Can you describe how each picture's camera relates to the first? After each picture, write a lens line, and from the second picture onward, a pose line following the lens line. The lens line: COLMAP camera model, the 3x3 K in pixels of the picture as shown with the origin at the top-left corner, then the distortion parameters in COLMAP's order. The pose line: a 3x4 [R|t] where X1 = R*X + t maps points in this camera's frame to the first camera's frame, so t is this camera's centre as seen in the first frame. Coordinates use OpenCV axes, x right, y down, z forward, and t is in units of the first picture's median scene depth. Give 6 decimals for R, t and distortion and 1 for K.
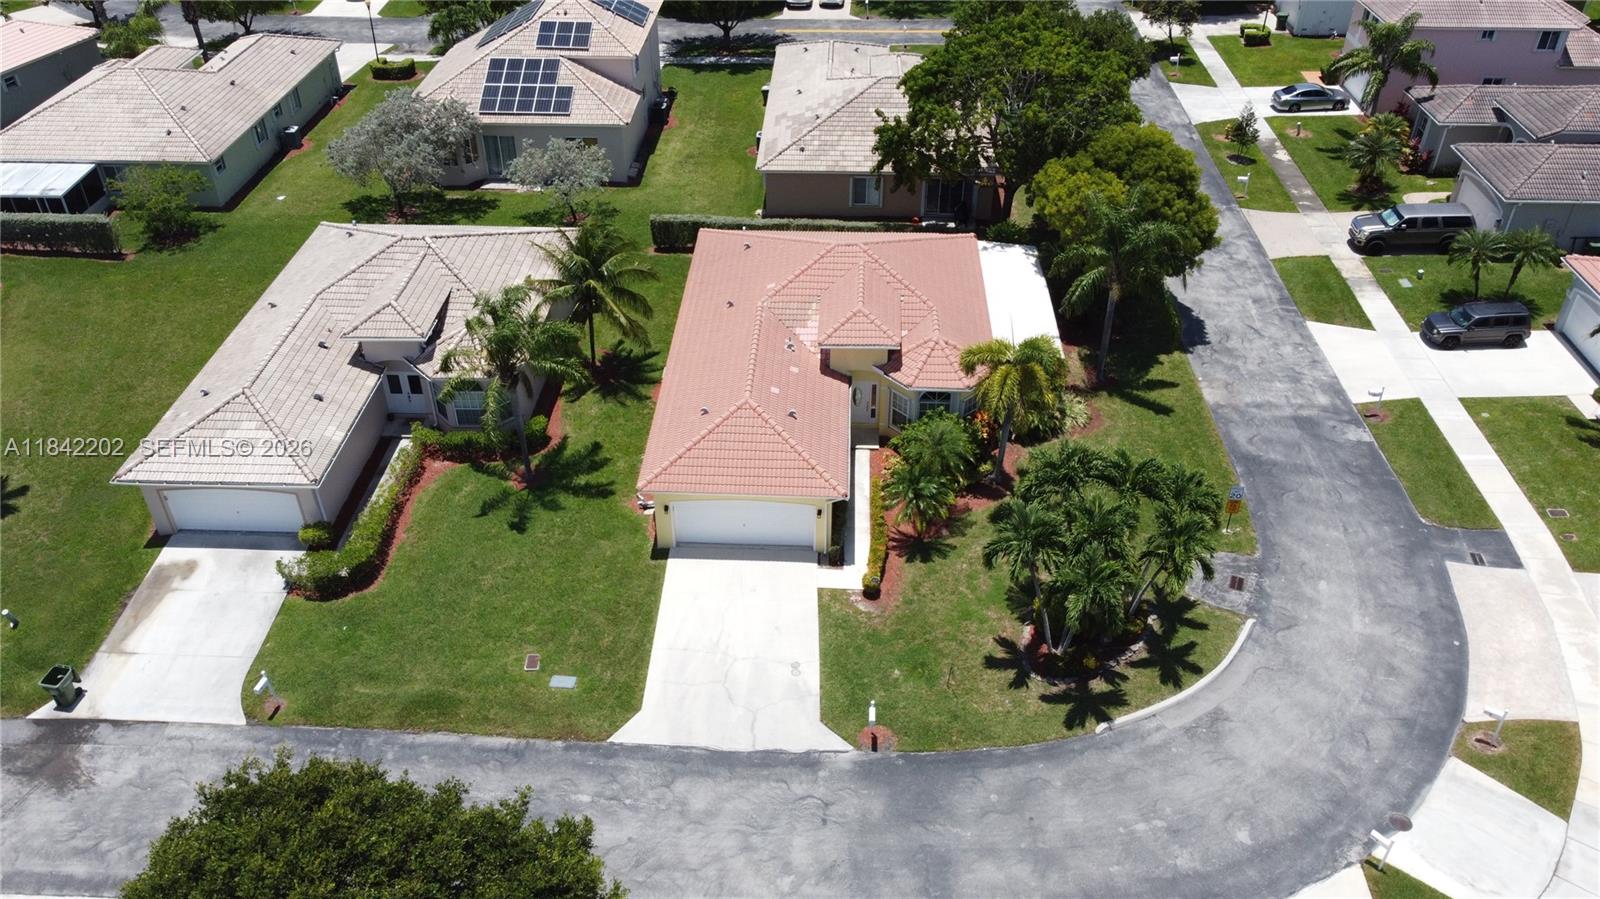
lens RADIAL K [[1209.3, 0, 799.4], [0, 1209.3, 446.0], [0, 0, 1]] dist [0.002397, -0.010598]
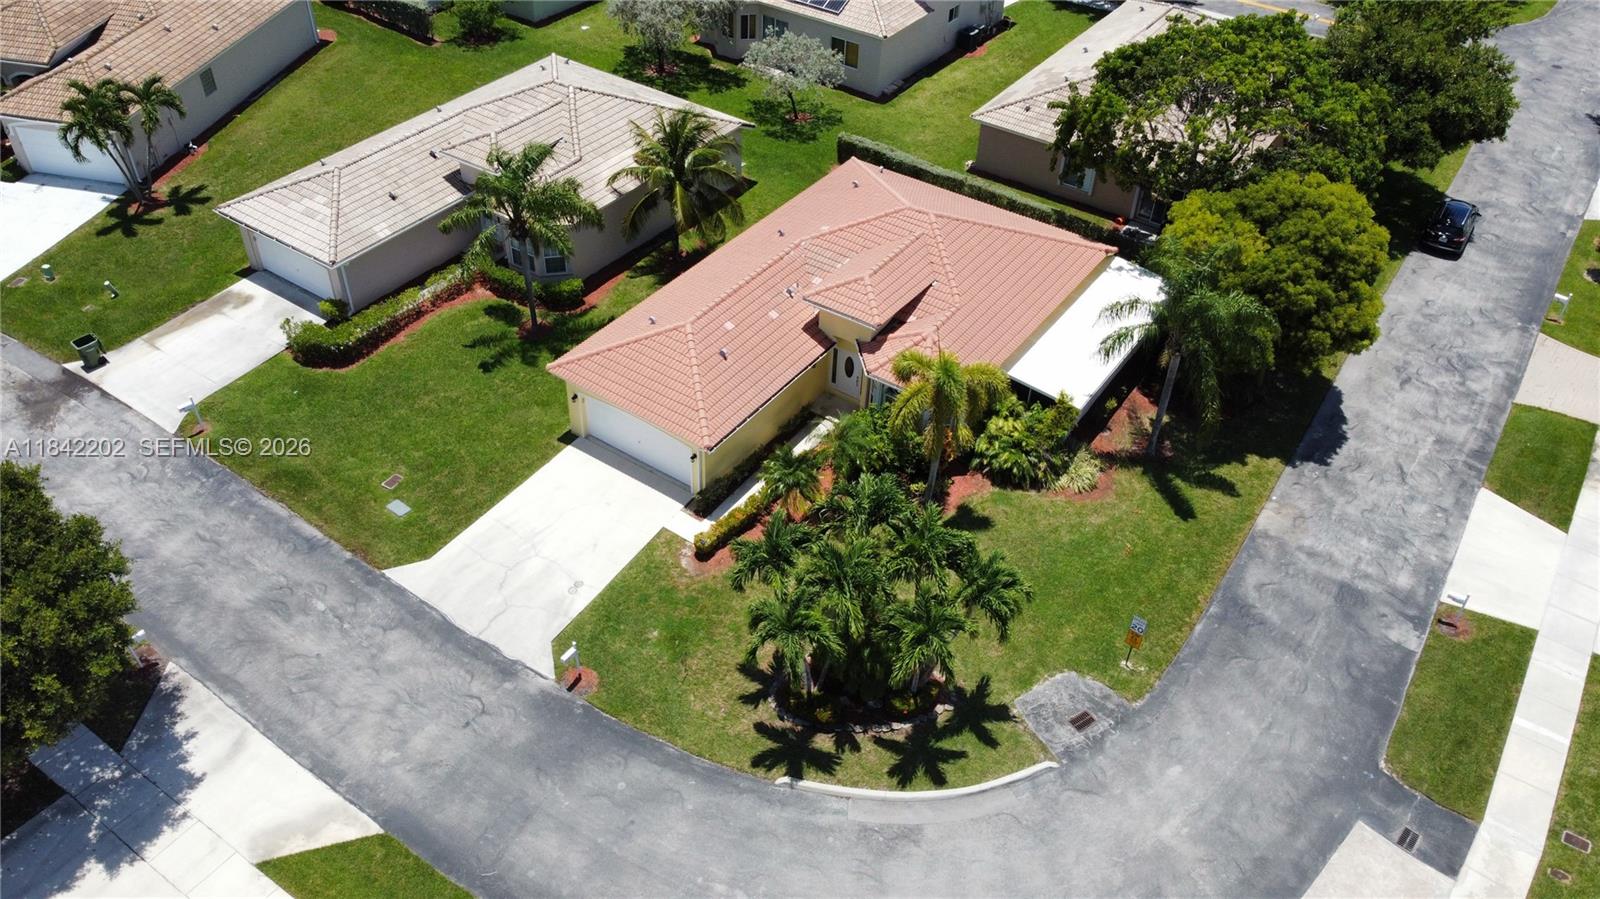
lens RADIAL K [[1209.3, 0, 799.4], [0, 1209.3, 446.0], [0, 0, 1]] dist [0.002397, -0.010598]
pose [[0.846825, 0.368955, -0.383093, 0.454884], [-0.342638, 0.929331, 0.137634, -0.114738], [0.406801, 0.014711, 0.913398, 0.151547]]
